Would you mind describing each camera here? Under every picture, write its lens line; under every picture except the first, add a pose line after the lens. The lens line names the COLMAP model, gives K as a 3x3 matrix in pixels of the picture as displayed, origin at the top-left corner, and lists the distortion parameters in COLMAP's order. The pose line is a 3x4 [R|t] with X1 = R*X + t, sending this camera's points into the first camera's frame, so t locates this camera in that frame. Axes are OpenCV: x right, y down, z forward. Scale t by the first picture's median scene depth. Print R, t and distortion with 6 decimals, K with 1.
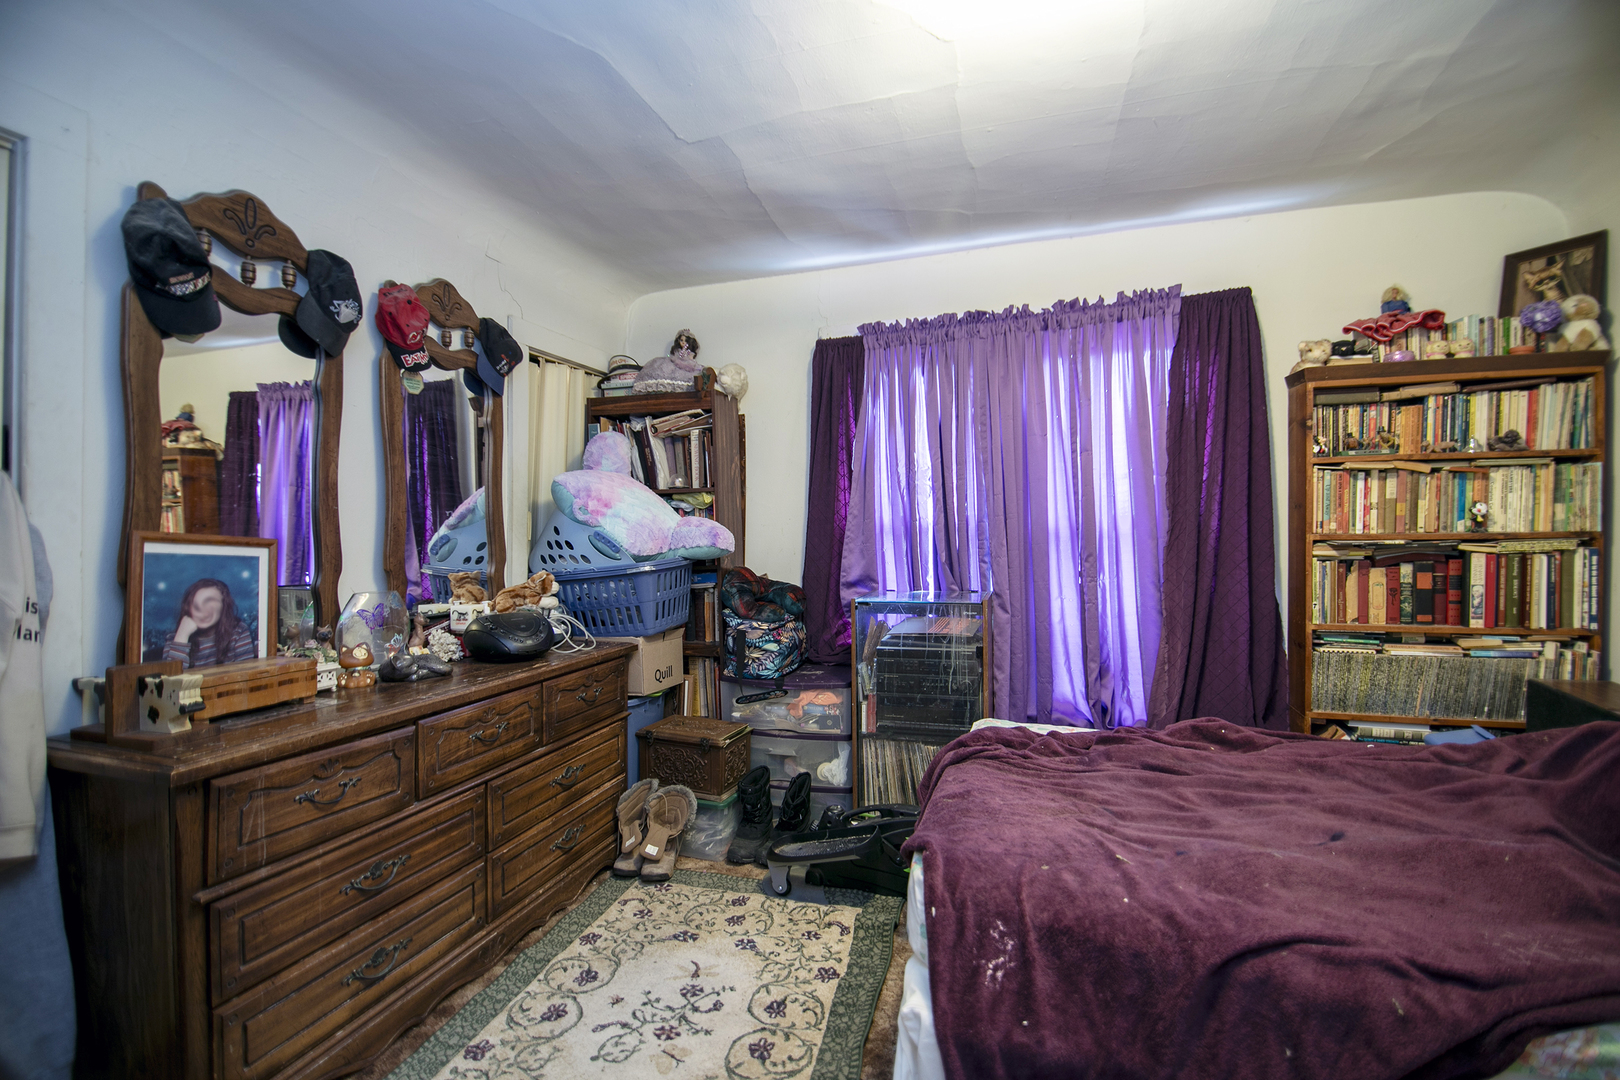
lens RADIAL K [[738.7, 0, 810.9], [0, 738.7, 546.1], [0, 0, 1]] dist [-0.022467, -0.001406]
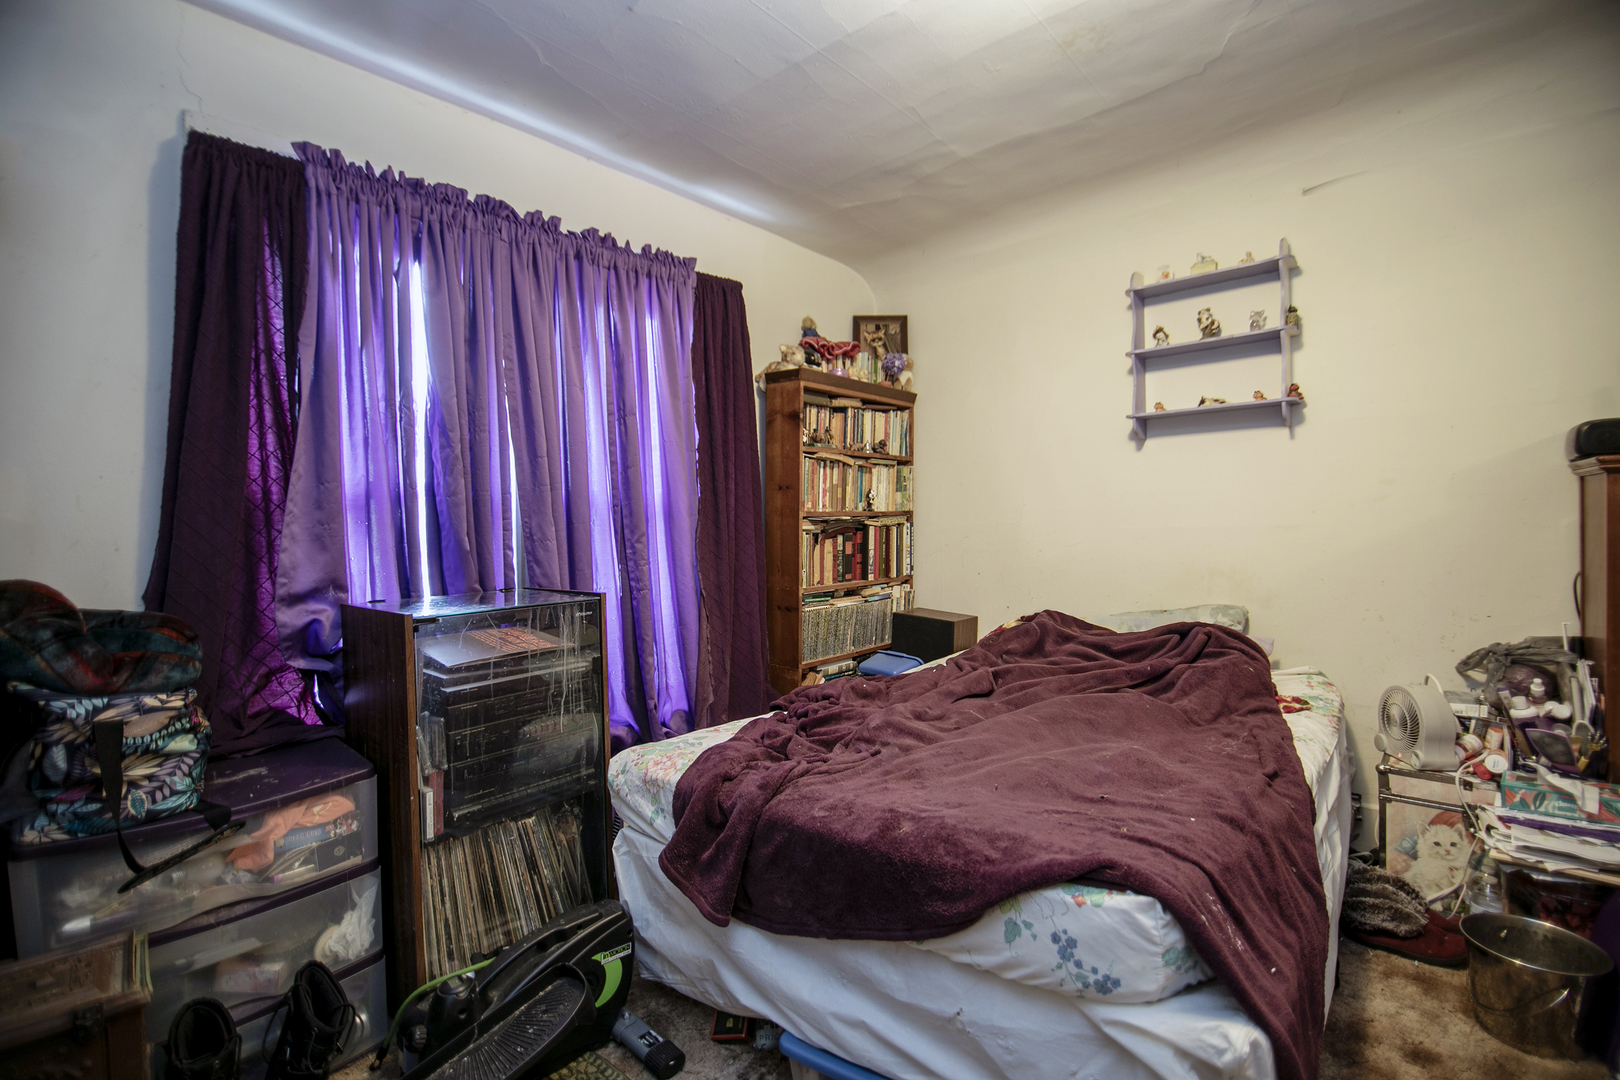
lens RADIAL K [[738.7, 0, 811.2], [0, 738.7, 540.5], [0, 0, 1]] dist [-0.022467, -0.001406]
pose [[0.360436, -0.018609, 0.932598, -0.411985], [0.033214, 0.999423, 0.007106, 0.022305], [-0.932192, 0.028414, 0.360846, 0.567652]]
